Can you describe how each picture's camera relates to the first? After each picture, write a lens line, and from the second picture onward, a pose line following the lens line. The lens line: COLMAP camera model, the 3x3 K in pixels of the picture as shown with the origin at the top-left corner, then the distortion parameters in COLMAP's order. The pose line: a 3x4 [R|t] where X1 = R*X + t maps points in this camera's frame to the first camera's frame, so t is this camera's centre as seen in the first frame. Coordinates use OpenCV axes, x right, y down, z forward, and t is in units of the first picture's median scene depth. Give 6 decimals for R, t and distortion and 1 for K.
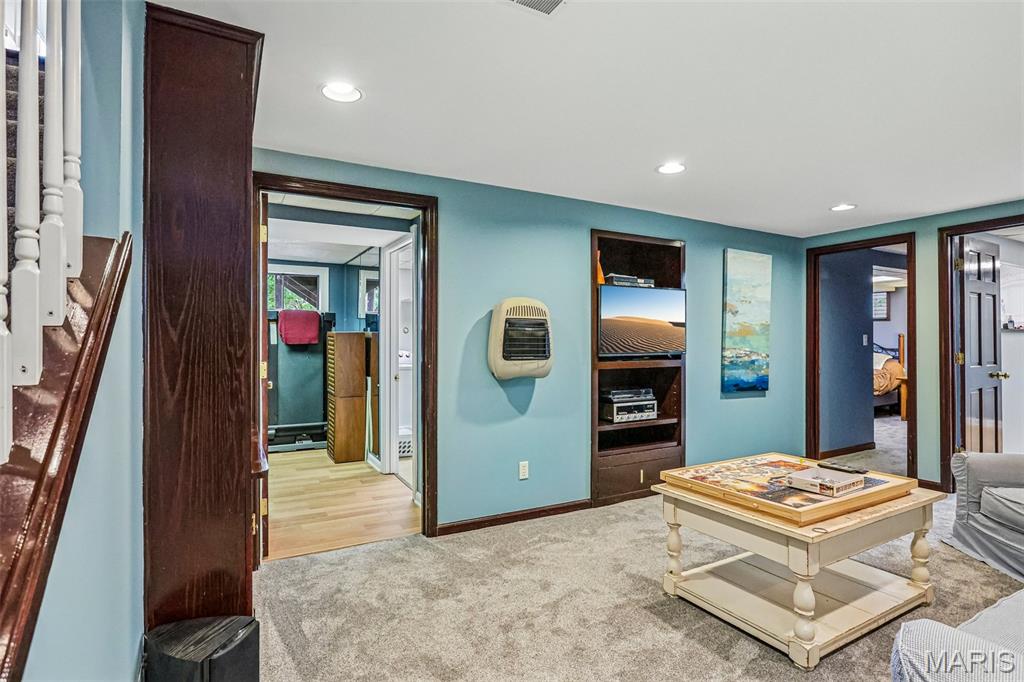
lens RADIAL K [[504.9, 0, 508.6], [0, 504.9, 339.9], [0, 0, 1]] dist [-0.009608, 0.001779]
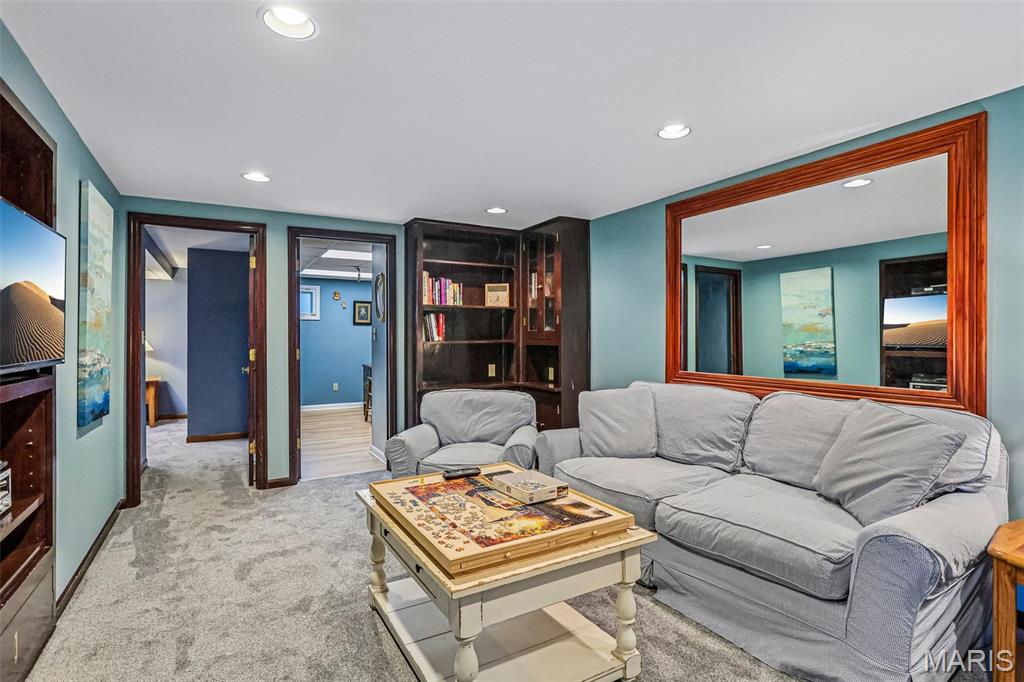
lens RADIAL K [[504.9, 0, 508.0], [0, 504.9, 339.2], [0, 0, 1]] dist [-0.009608, 0.001779]
pose [[-0.006954, -0.007090, 0.999951, -0.204282], [0.001847, 0.999973, 0.007103, -0.000006], [-0.999974, 0.001897, -0.006940, 0.684540]]
